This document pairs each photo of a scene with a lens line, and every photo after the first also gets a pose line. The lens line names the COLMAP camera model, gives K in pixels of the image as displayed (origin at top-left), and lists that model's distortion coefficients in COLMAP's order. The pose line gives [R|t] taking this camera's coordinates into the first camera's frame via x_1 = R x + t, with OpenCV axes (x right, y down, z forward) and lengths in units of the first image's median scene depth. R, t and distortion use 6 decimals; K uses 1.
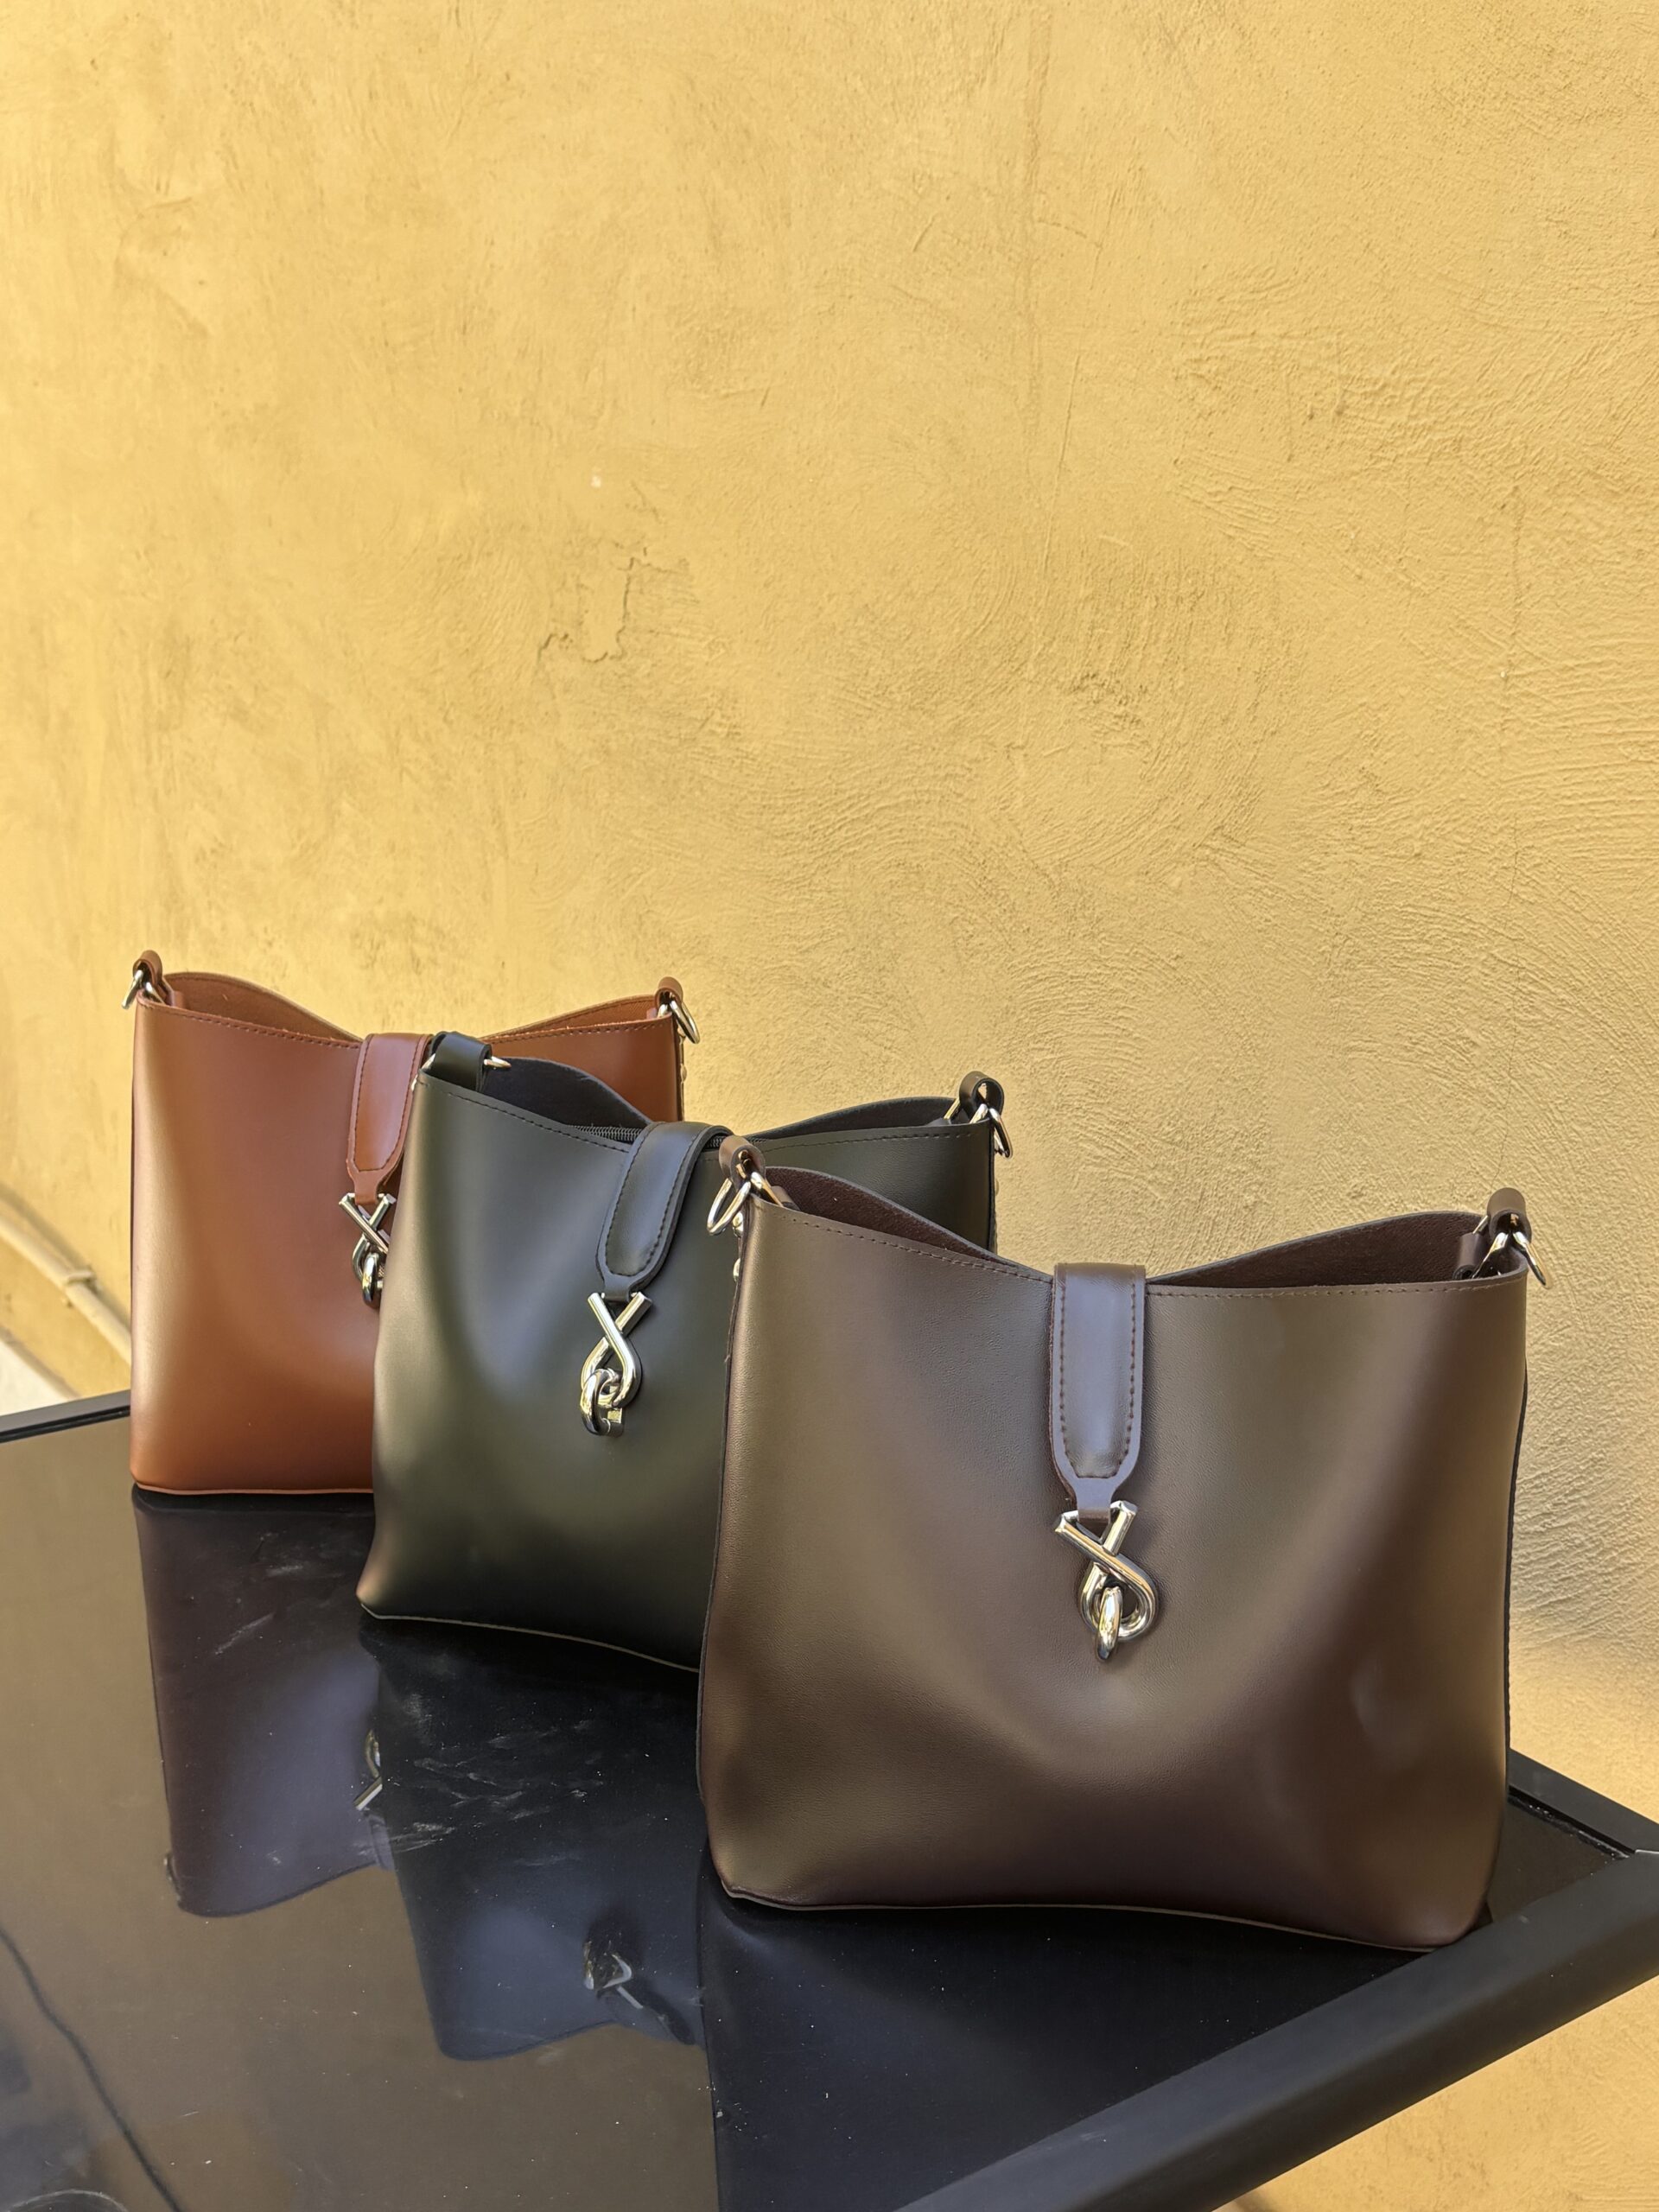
lens RADIAL K [[2566.2, 0, 829.5], [0, 2566.2, 1106.0], [0, 0, 1]] dist [0.095713, -0.355621]
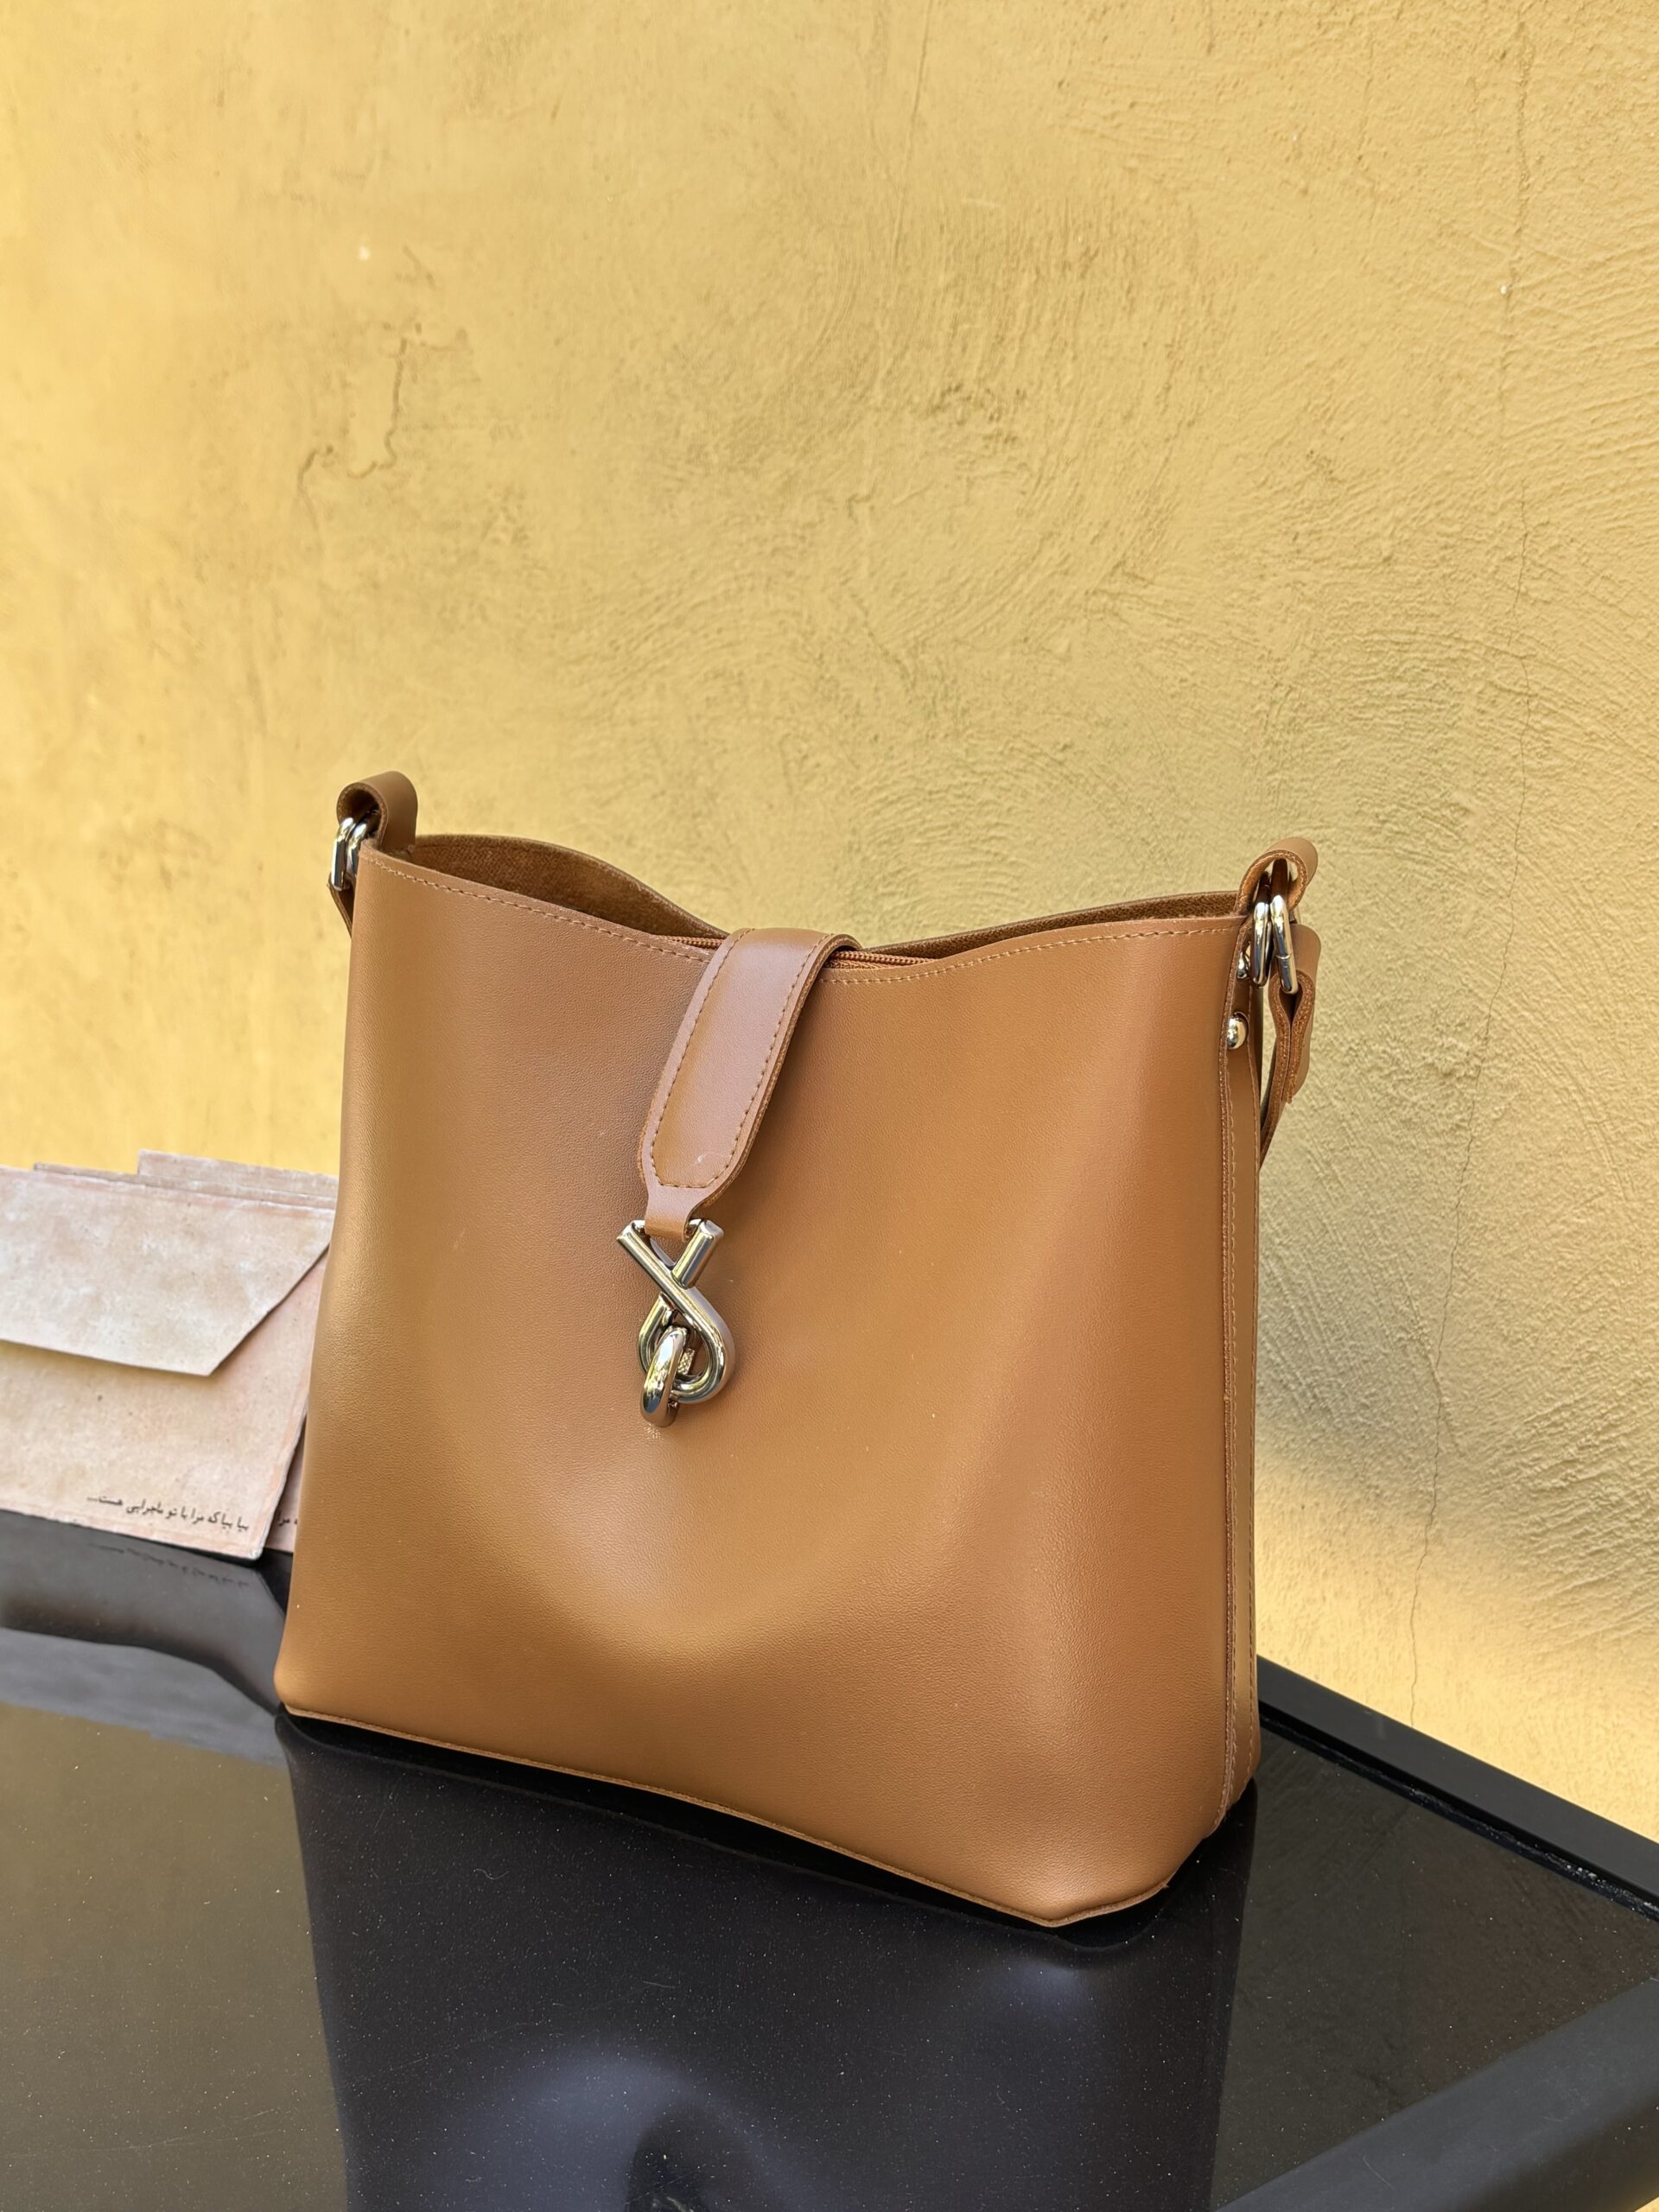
lens RADIAL K [[2566.2, 0, 829.5], [0, 2566.2, 1106.0], [0, 0, 1]] dist [0.095713, -0.355621]
pose [[0.999561, 0.004270, 0.029304, 0.045056], [-0.003033, 0.999109, -0.042095, 0.081152], [-0.029457, 0.041988, 0.998684, 0.255565]]
